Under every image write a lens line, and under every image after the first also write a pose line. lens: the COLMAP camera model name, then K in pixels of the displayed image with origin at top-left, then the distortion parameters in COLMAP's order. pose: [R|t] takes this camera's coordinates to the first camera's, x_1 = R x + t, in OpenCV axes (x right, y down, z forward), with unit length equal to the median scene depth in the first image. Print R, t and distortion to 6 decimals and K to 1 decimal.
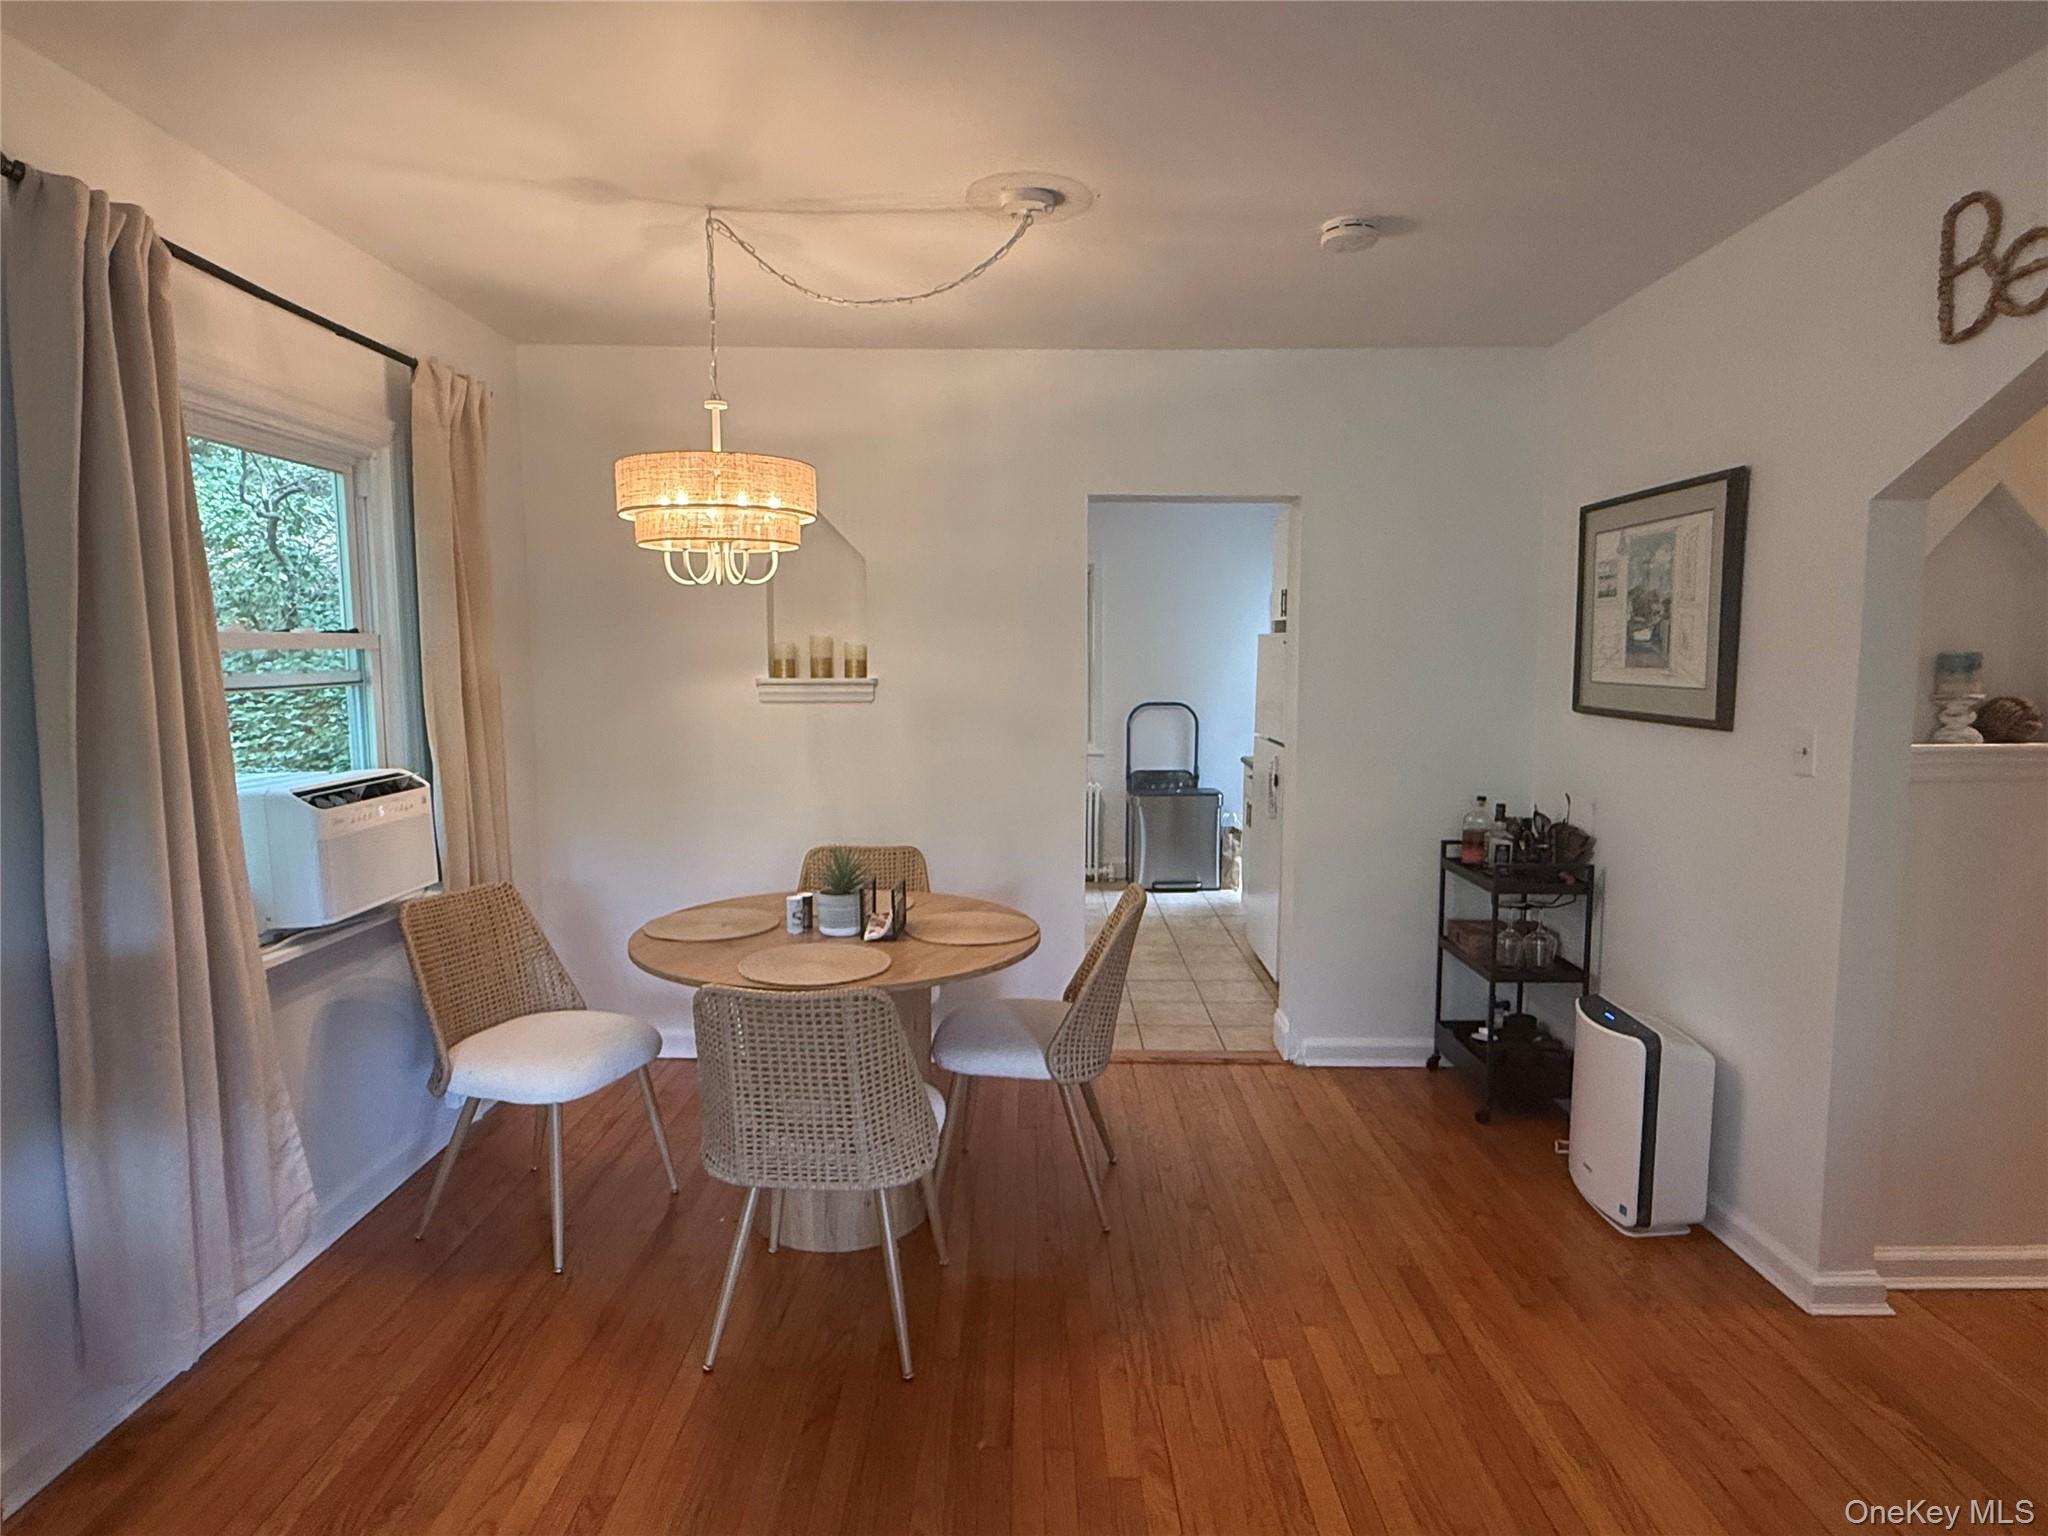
lens RADIAL K [[1133.9, 0, 1019.3], [0, 1133.9, 770.7], [0, 0, 1]] dist [0.000155, -0.000291]
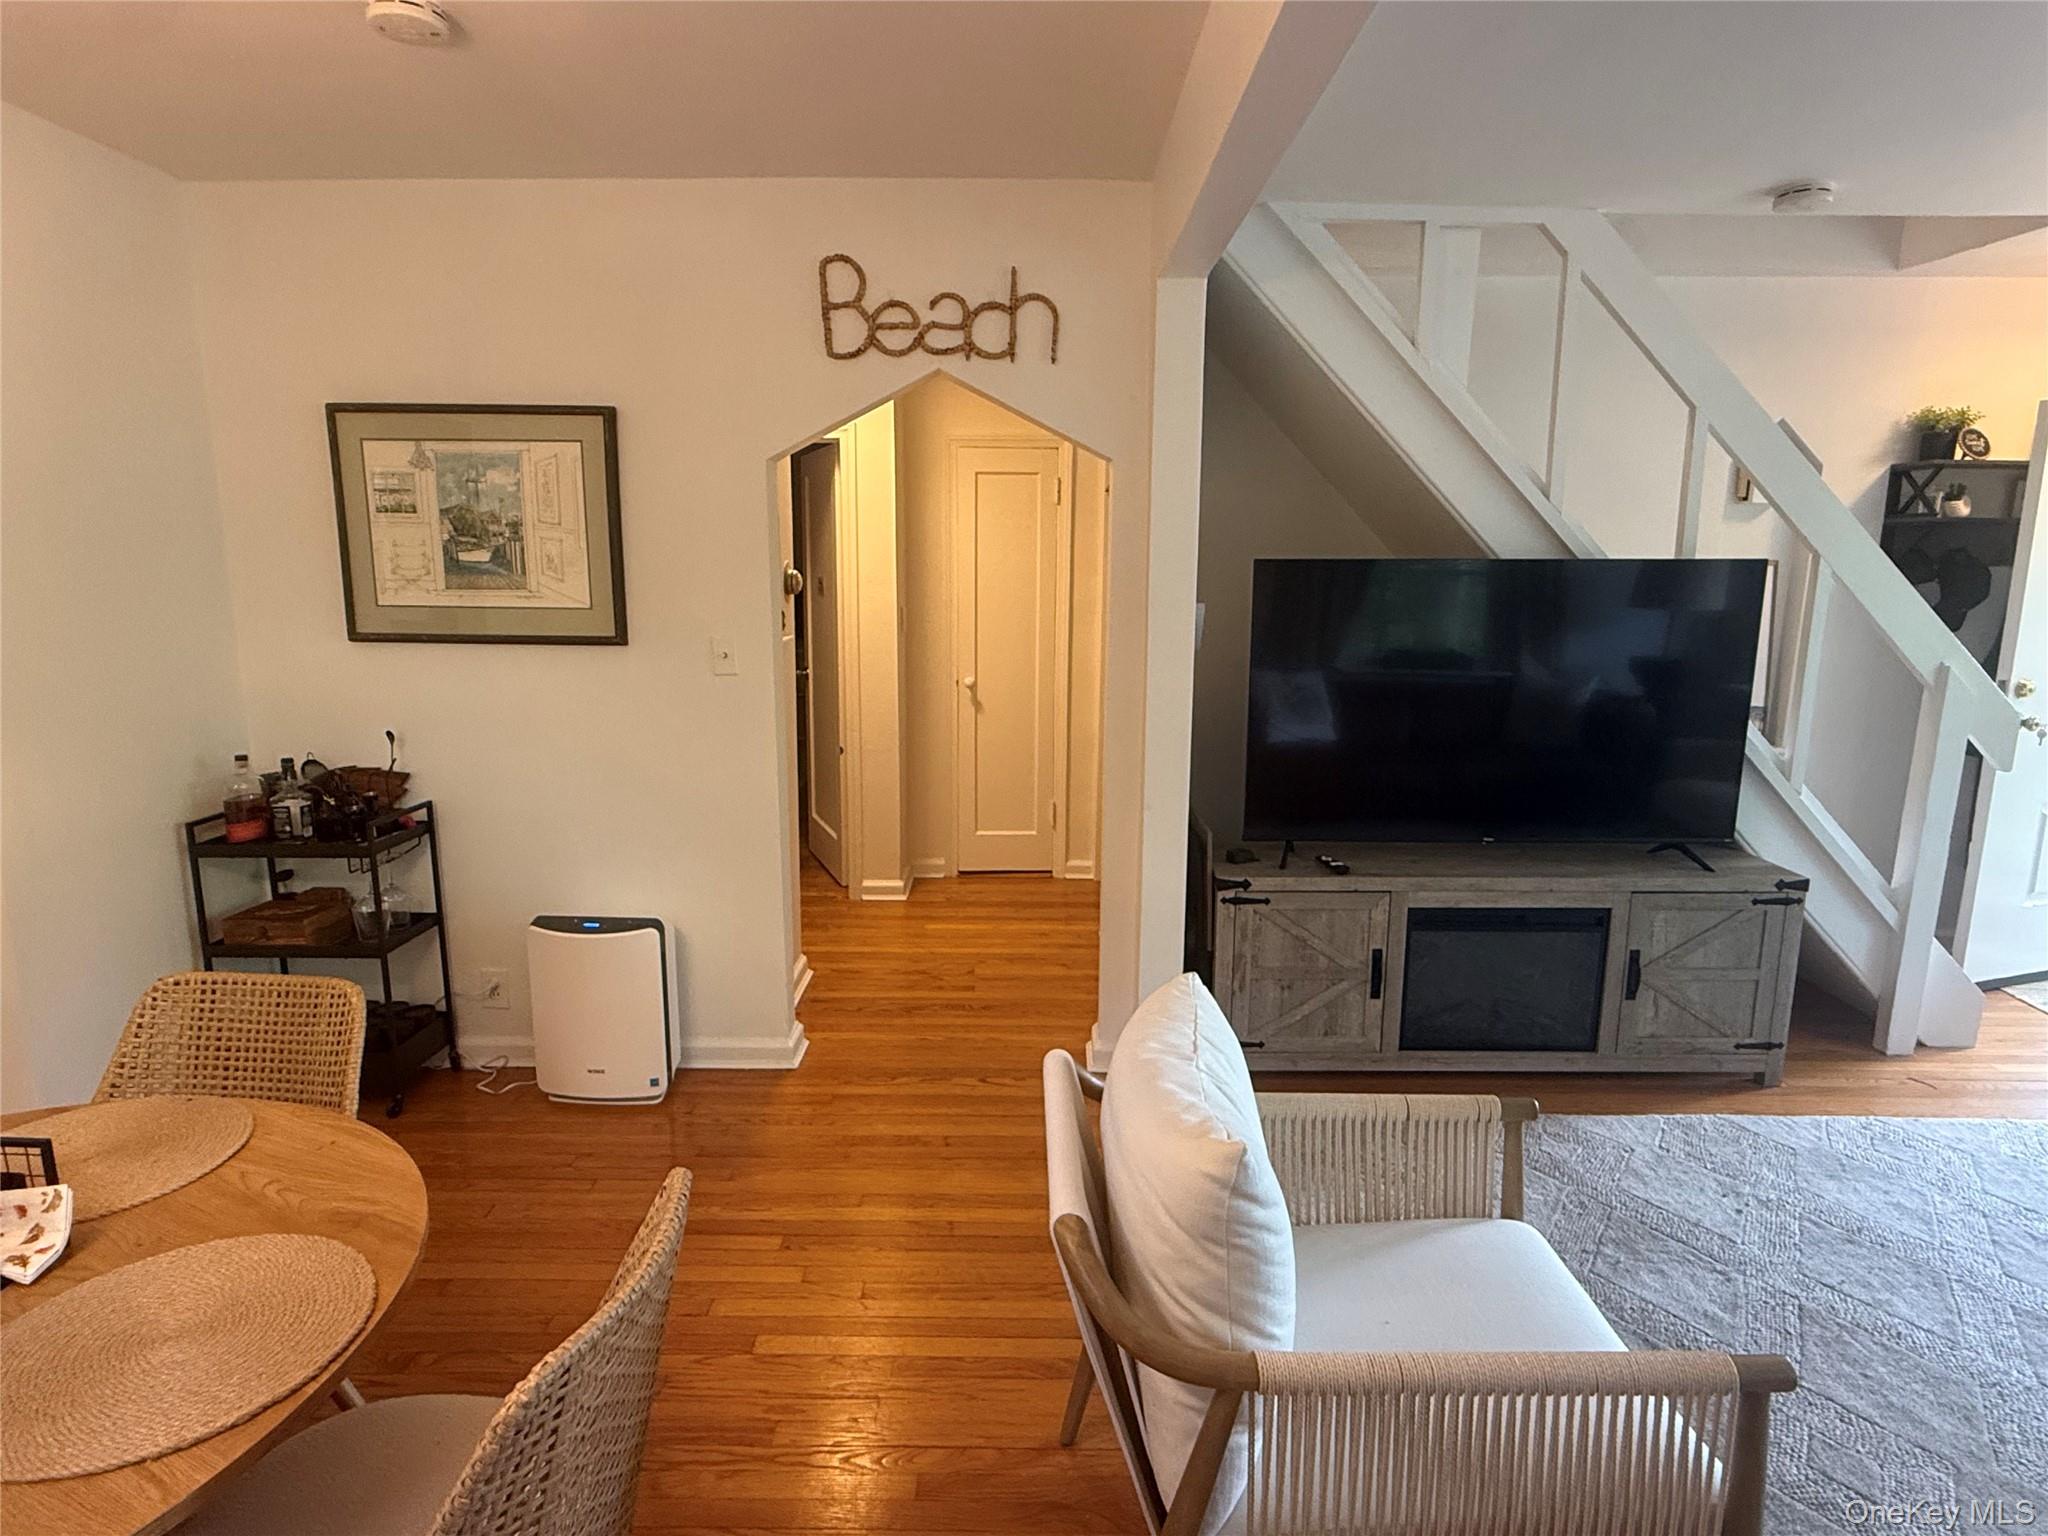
lens RADIAL K [[1133.9, 0, 1023.4], [0, 1133.9, 765.9], [0, 0, 1]] dist [0.000155, -0.000291]
pose [[-0.001445, -0.172287, 0.985046, -0.520058], [0.095982, 0.980475, 0.171628, -0.074069], [-0.995382, 0.094795, 0.015120, 0.609398]]
